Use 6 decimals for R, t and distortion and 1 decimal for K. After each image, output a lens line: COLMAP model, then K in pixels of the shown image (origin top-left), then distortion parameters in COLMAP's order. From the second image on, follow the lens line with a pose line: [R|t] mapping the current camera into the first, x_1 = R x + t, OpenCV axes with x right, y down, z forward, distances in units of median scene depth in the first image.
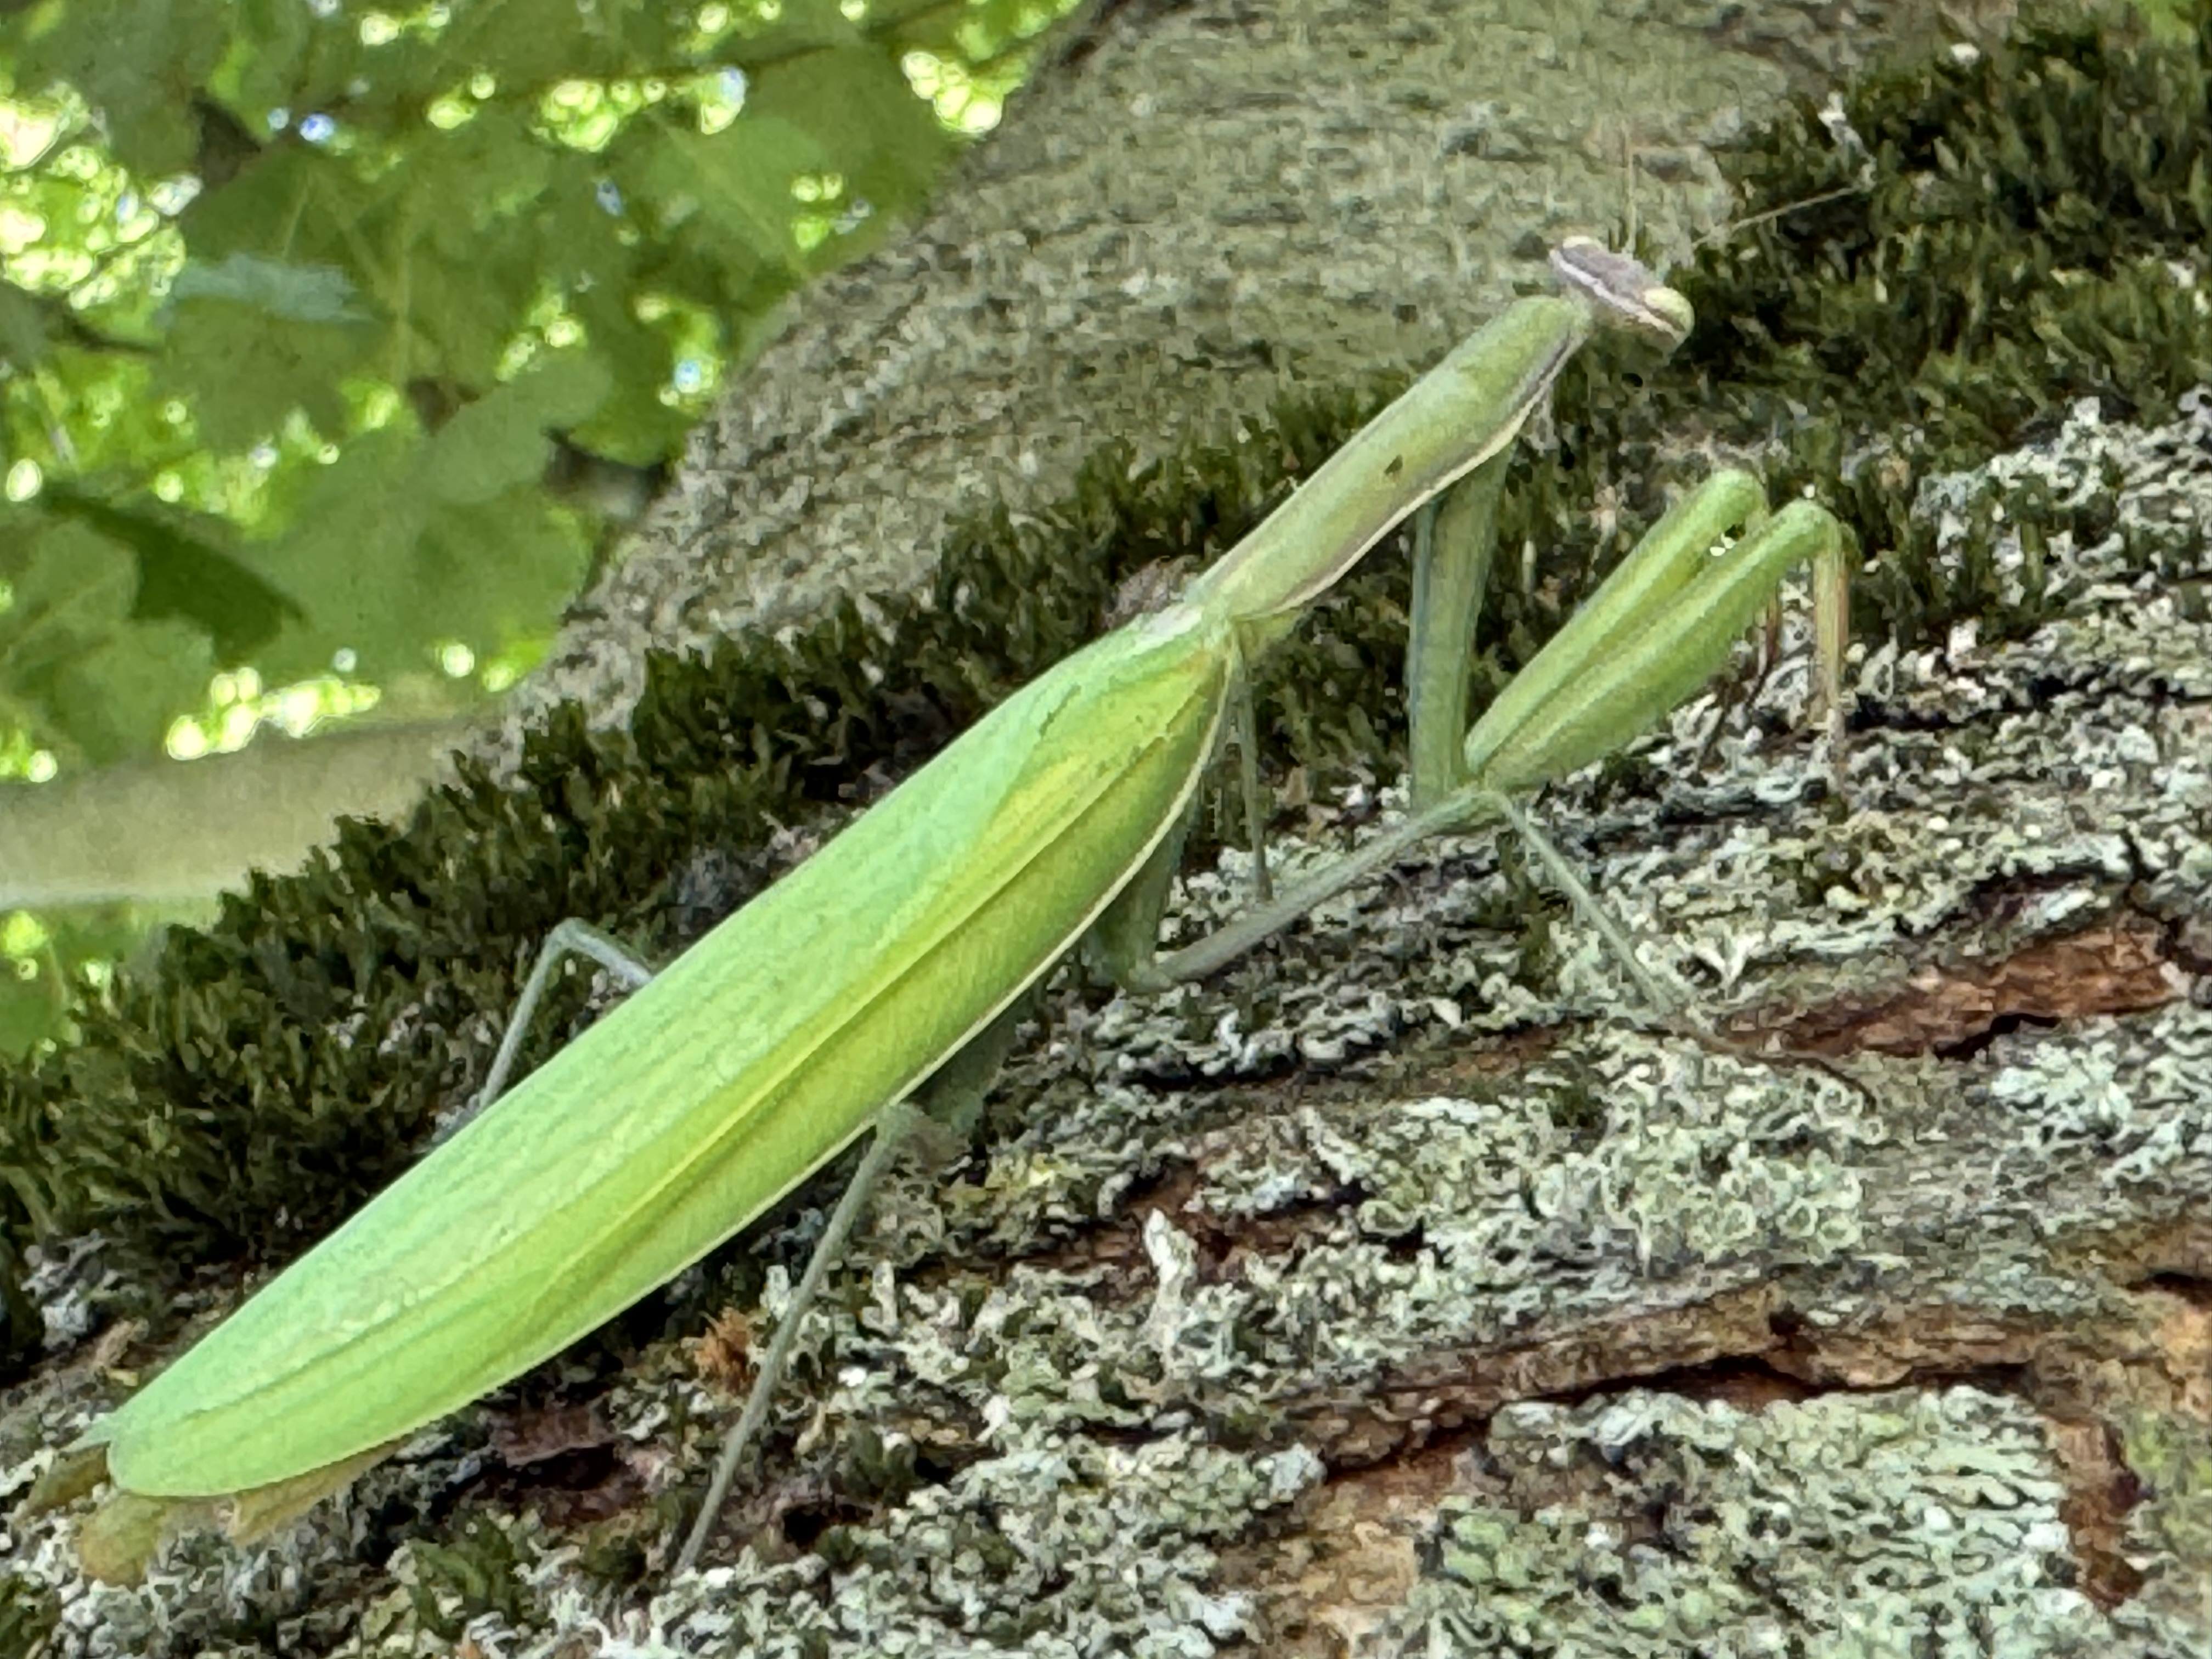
lens RADIAL K [[5486.0, 0, 762.1], [0, 5486.0, 830.1], [0, 0, 1]] dist [-0.010063, 0.114609]
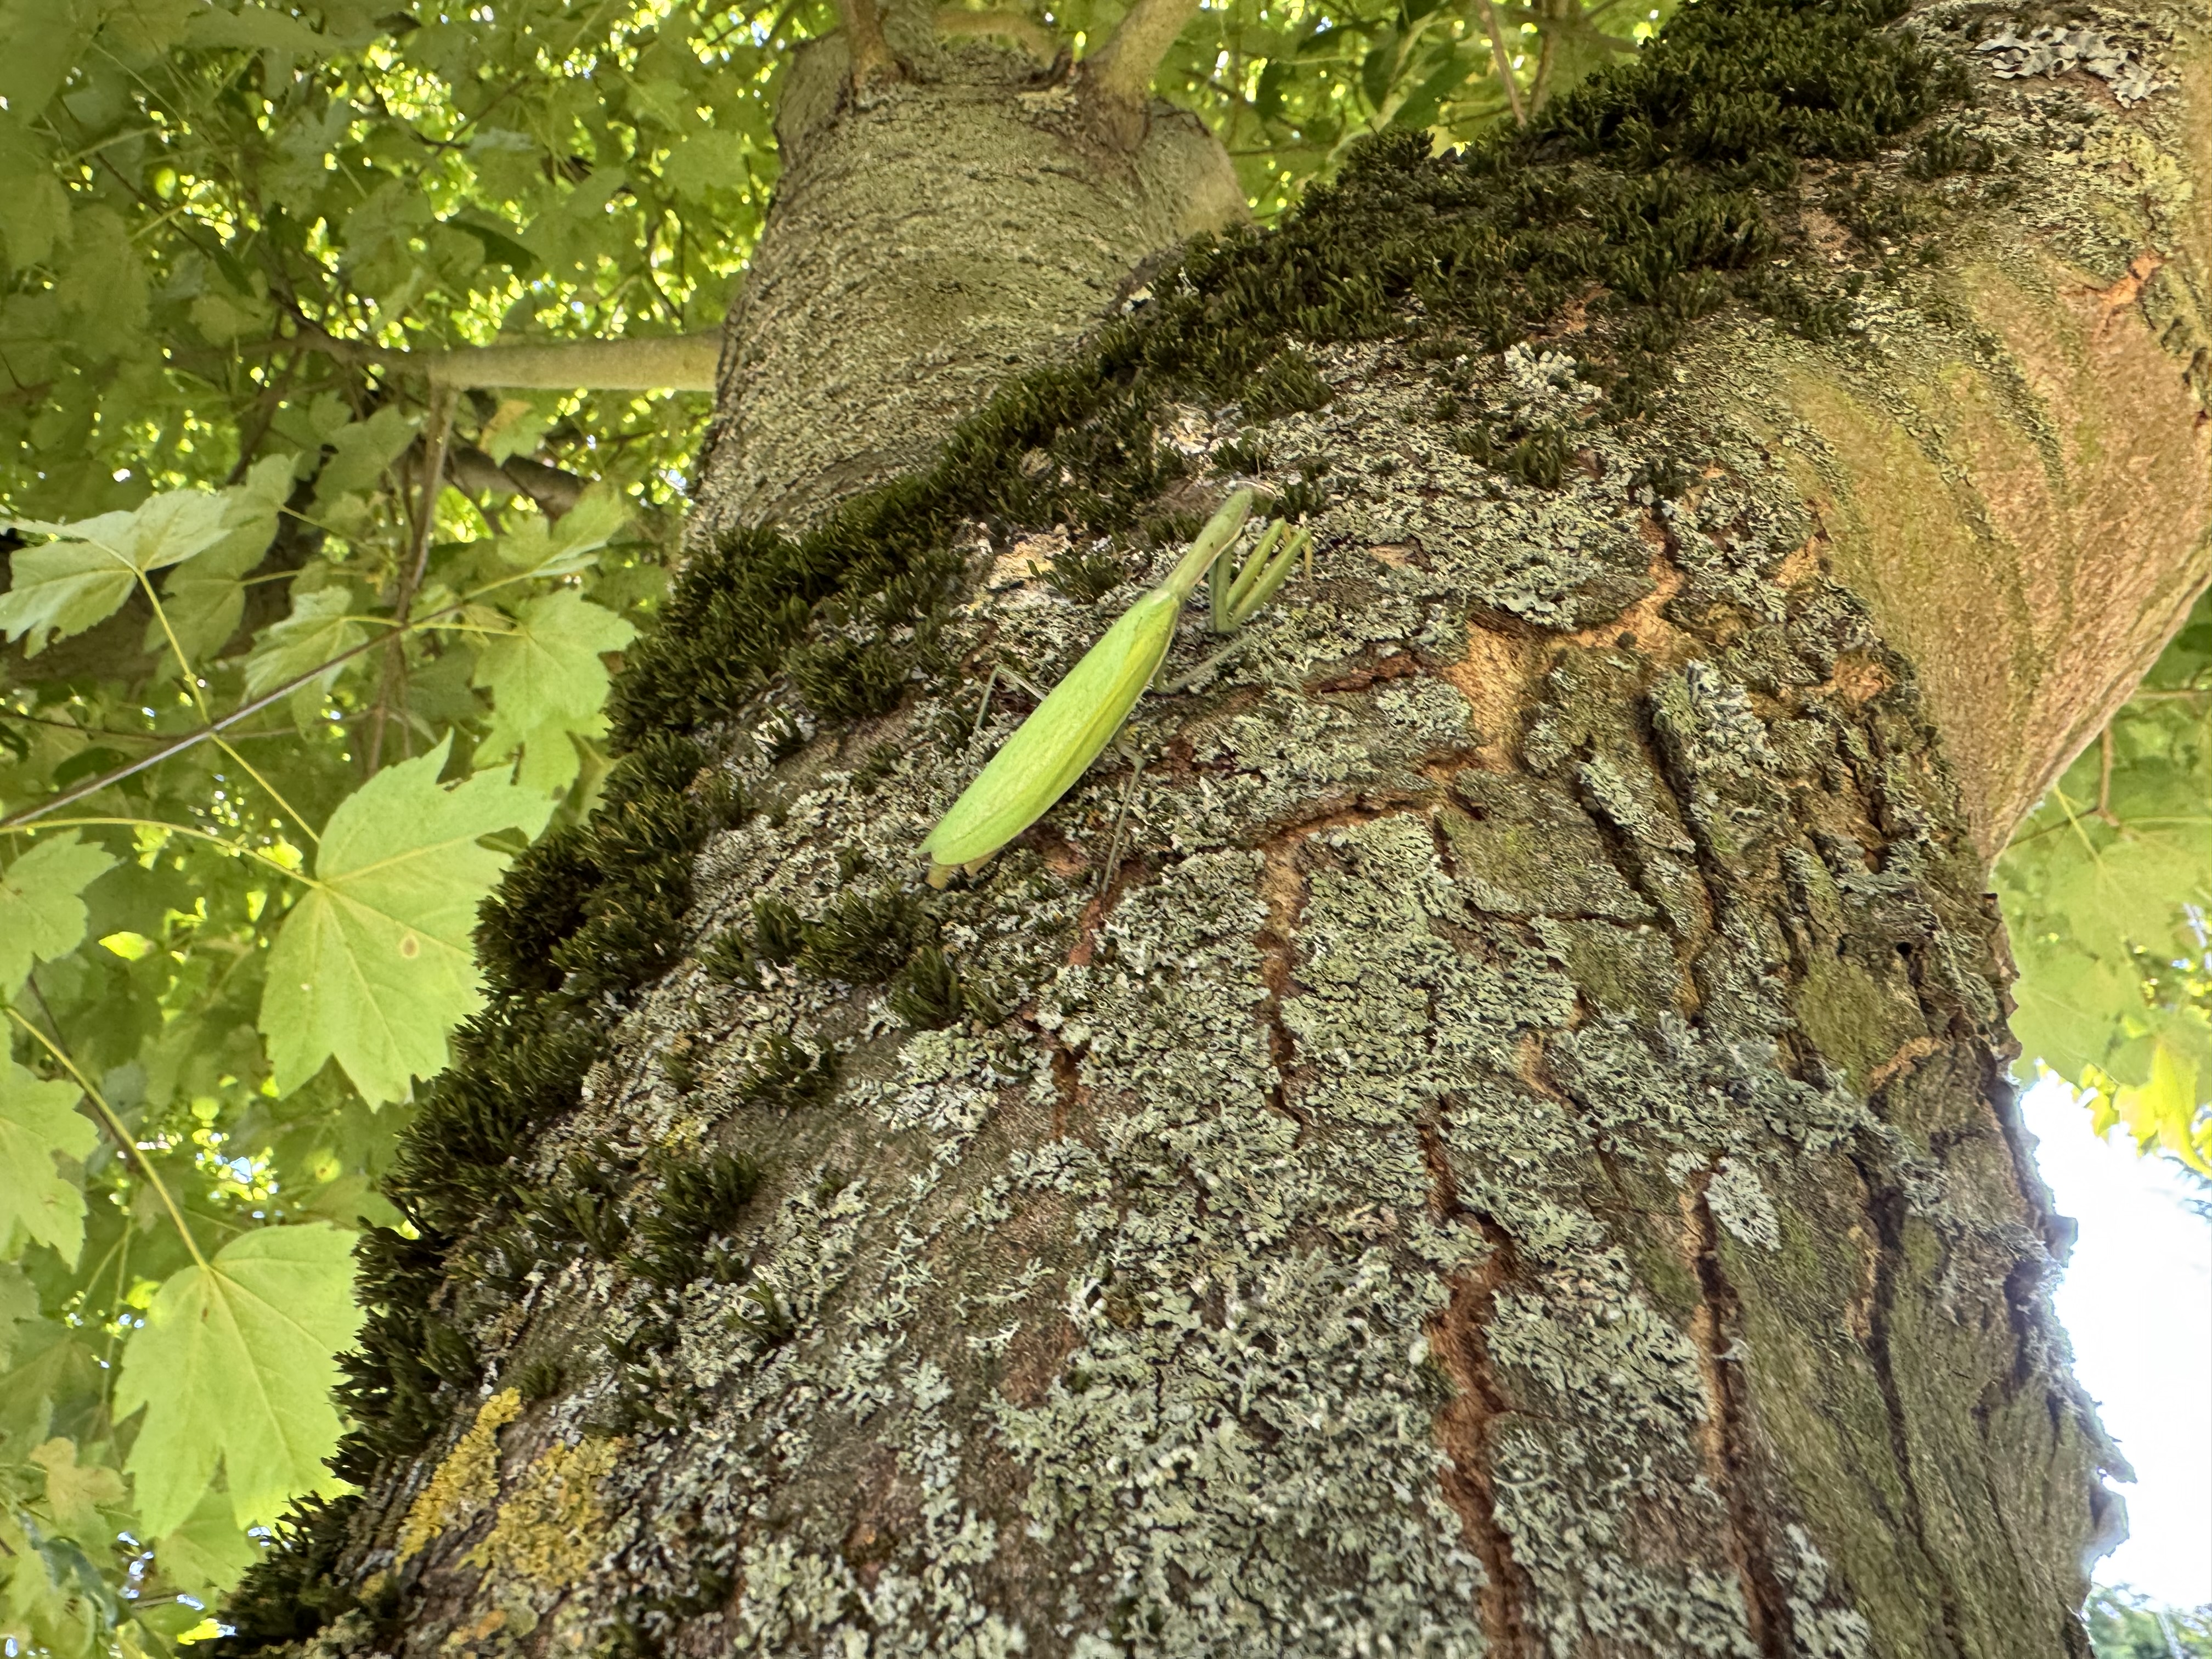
lens RADIAL K [[1574.0, 0, 985.6], [0, 1574.0, 824.1], [0, 0, 1]] dist [0.003428, -0.008585]
pose [[0.980733, -0.098406, 0.168758, -0.259196], [0.039091, 0.945245, 0.324012, -0.255596], [-0.191402, -0.311172, 0.930880, -0.034862]]
